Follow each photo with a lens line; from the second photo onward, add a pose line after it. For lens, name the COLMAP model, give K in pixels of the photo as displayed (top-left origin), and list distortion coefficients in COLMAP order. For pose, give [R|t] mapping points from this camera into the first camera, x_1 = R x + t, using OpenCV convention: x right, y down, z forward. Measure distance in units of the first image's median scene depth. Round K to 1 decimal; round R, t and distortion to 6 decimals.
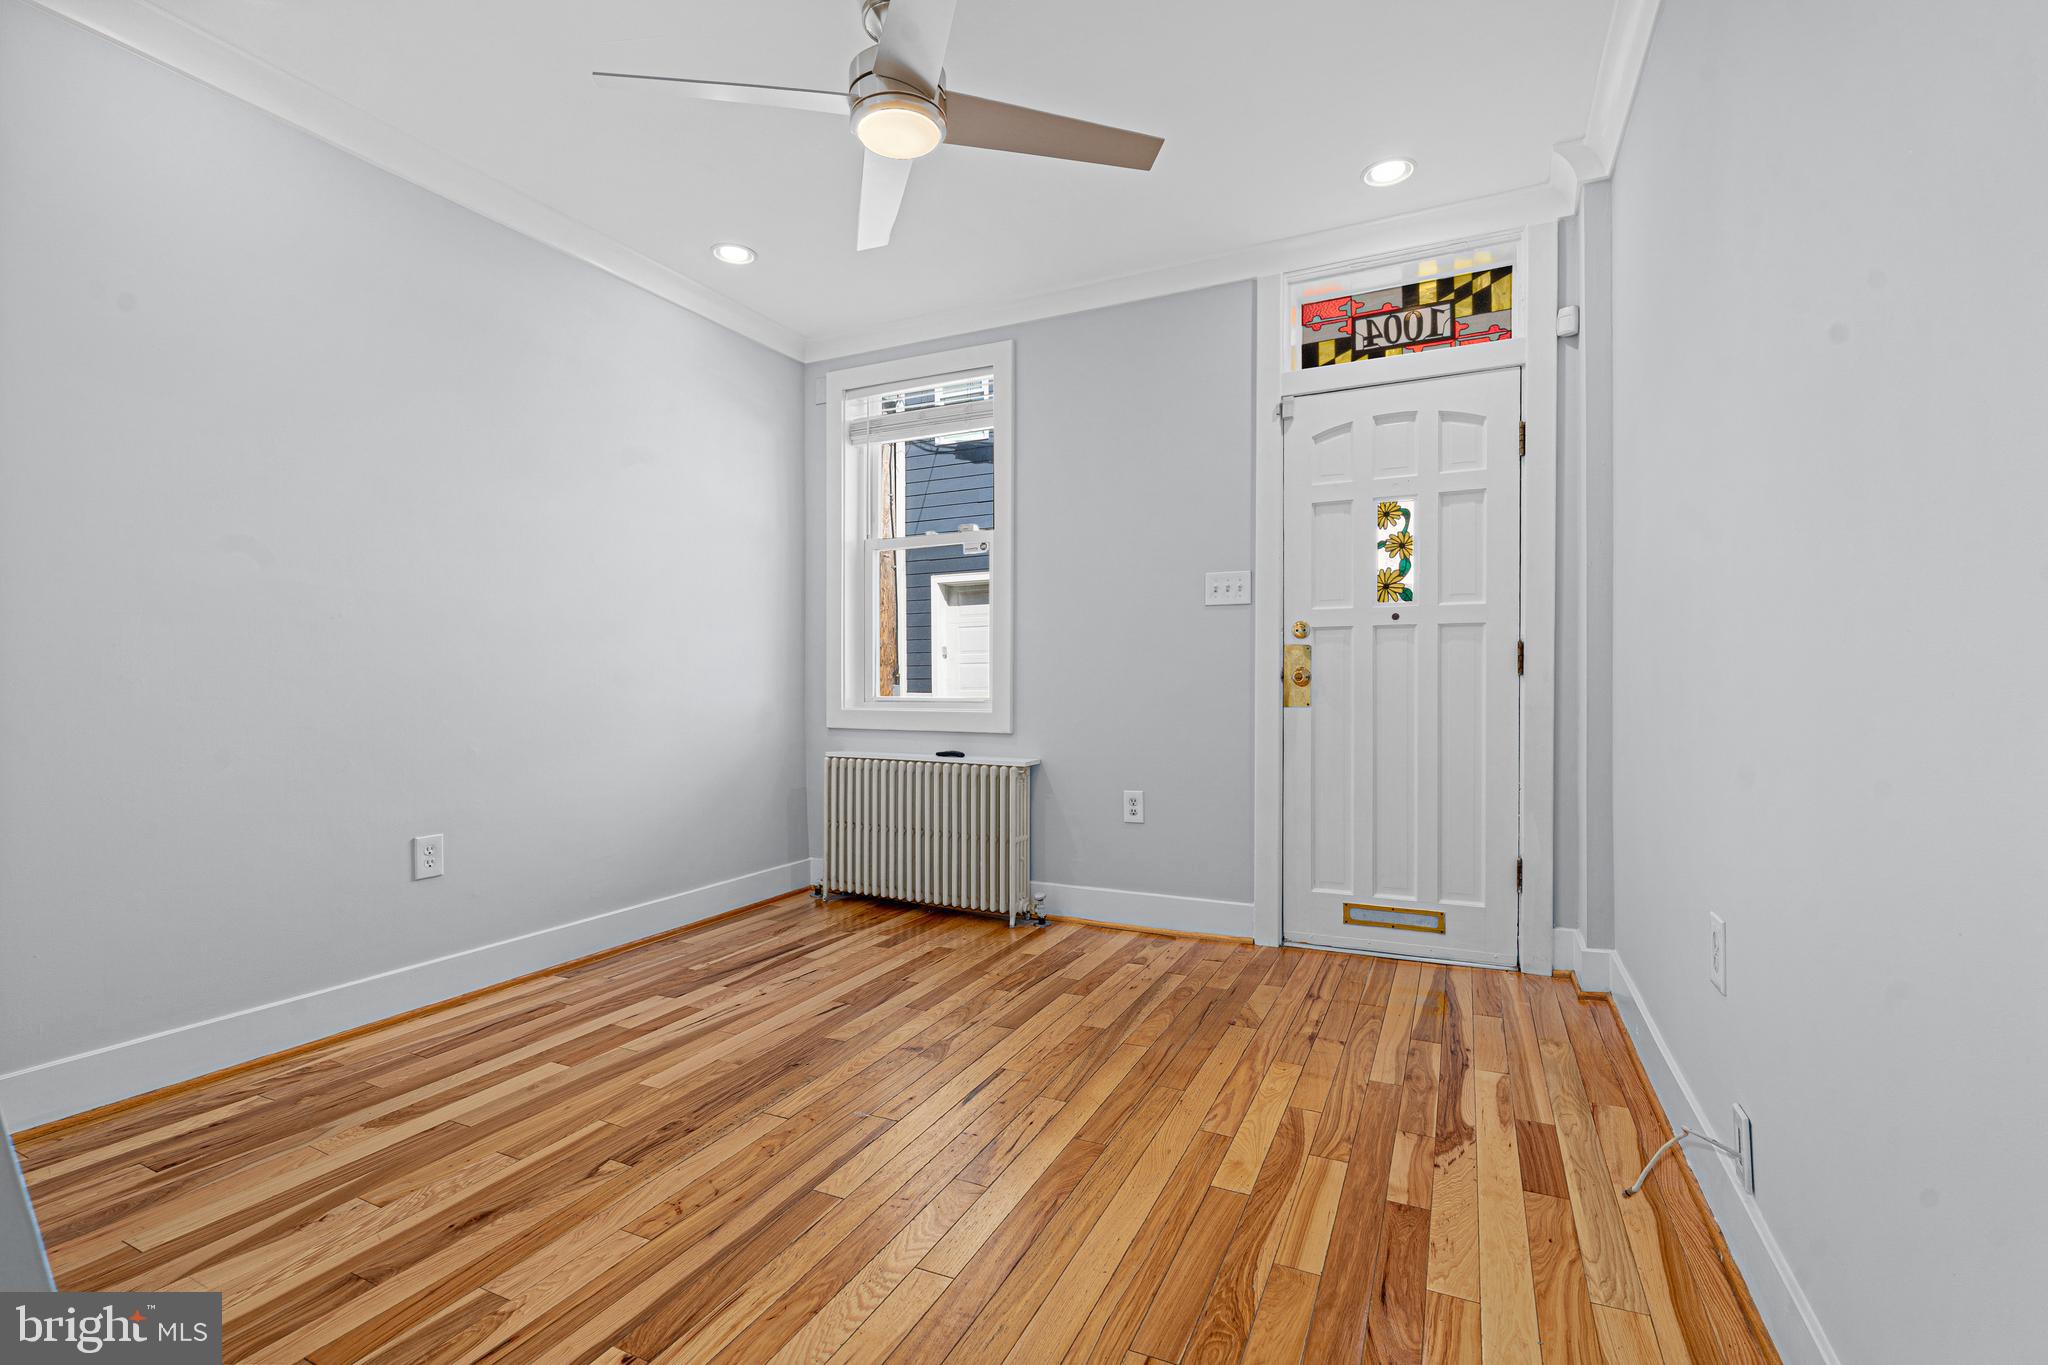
lens RADIAL K [[917.9, 0, 1020.5], [0, 917.9, 689.6], [0, 0, 1]] dist [-0.003992, 0.001515]
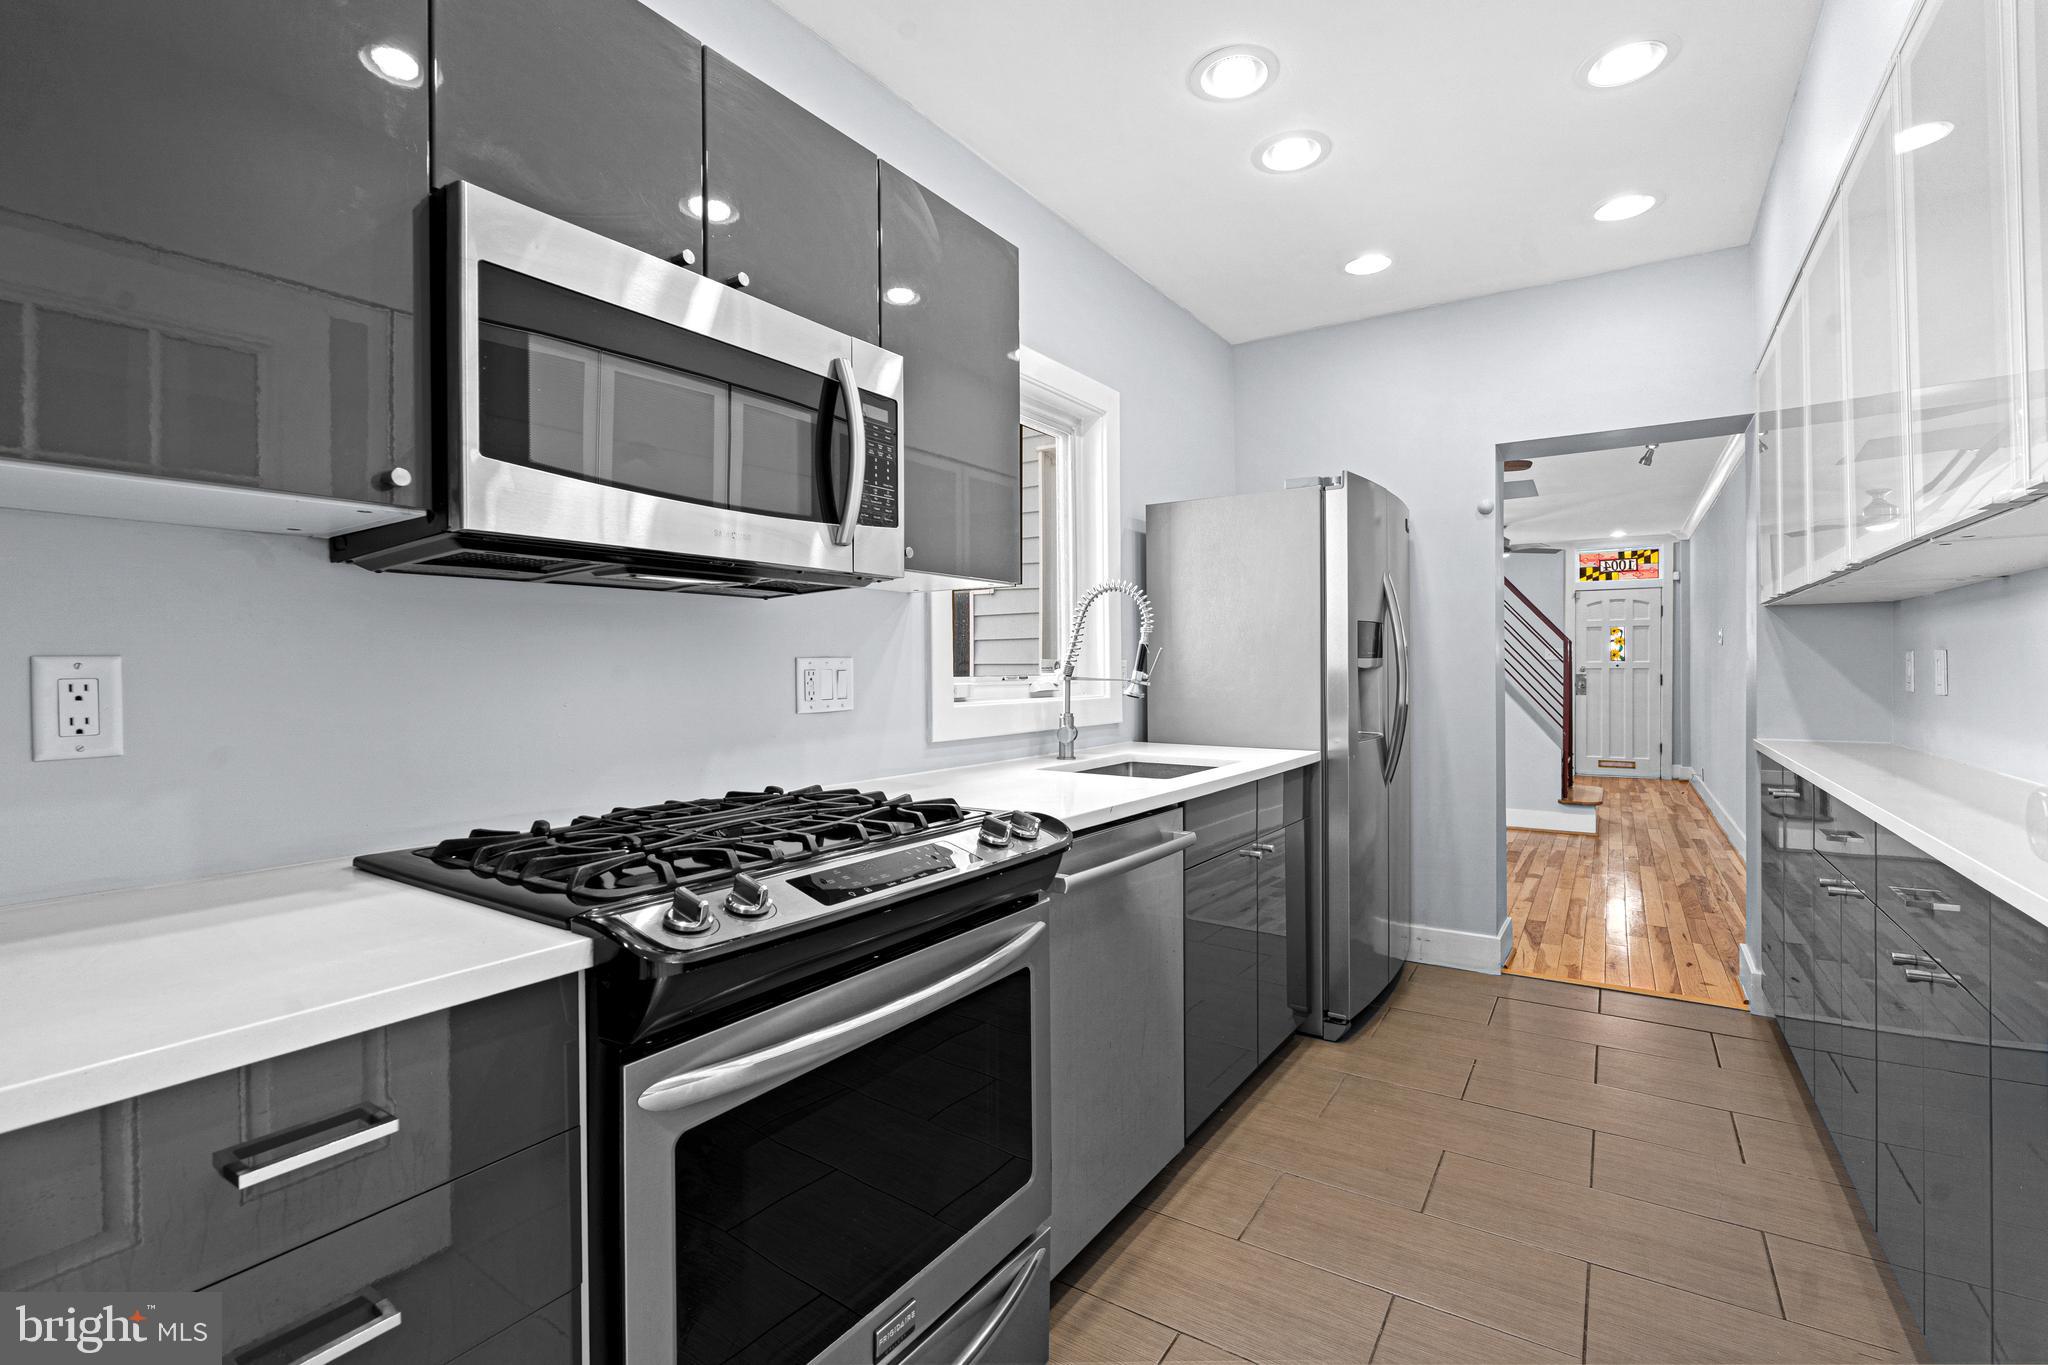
lens RADIAL K [[917.9, 0, 1025.4], [0, 917.9, 678.3], [0, 0, 1]] dist [-0.003992, 0.001515]
pose [[0.993715, 0.000533, -0.111935, -1.334710], [-0.000888, 0.999995, -0.003114, -0.027502], [0.111933, 0.003194, 0.993711, -2.488243]]
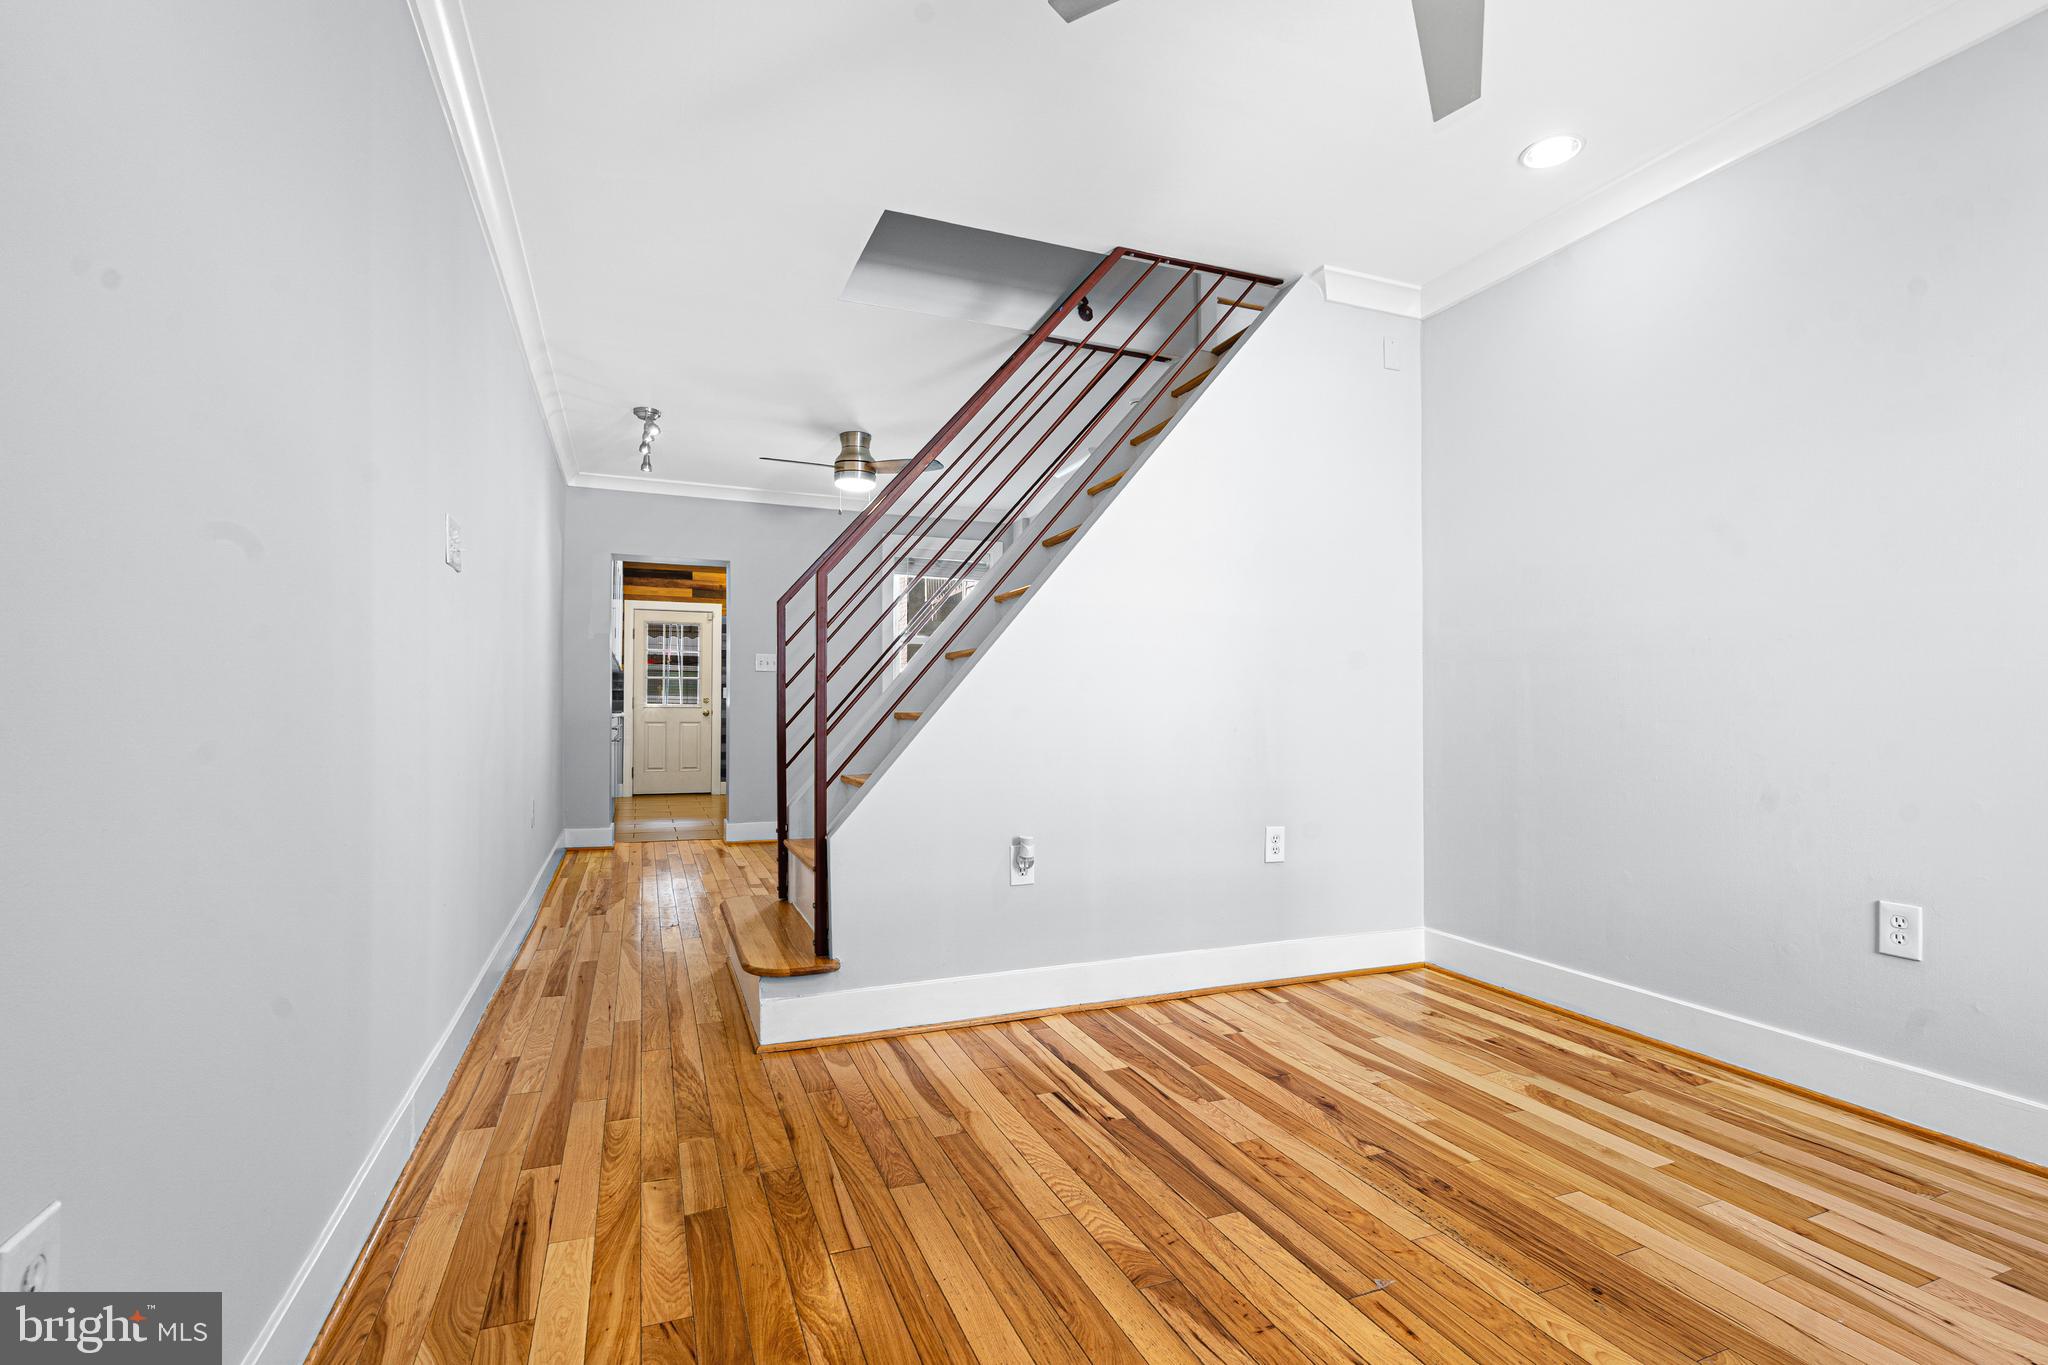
lens RADIAL K [[917.9, 0, 1023.6], [0, 917.9, 691.9], [0, 0, 1]] dist [-0.003992, 0.001515]
pose [[-0.655479, -0.009191, -0.755157, 0.435110], [-0.008405, 0.999953, -0.004874, -0.012708], [0.755166, 0.003153, -0.655526, 0.923806]]
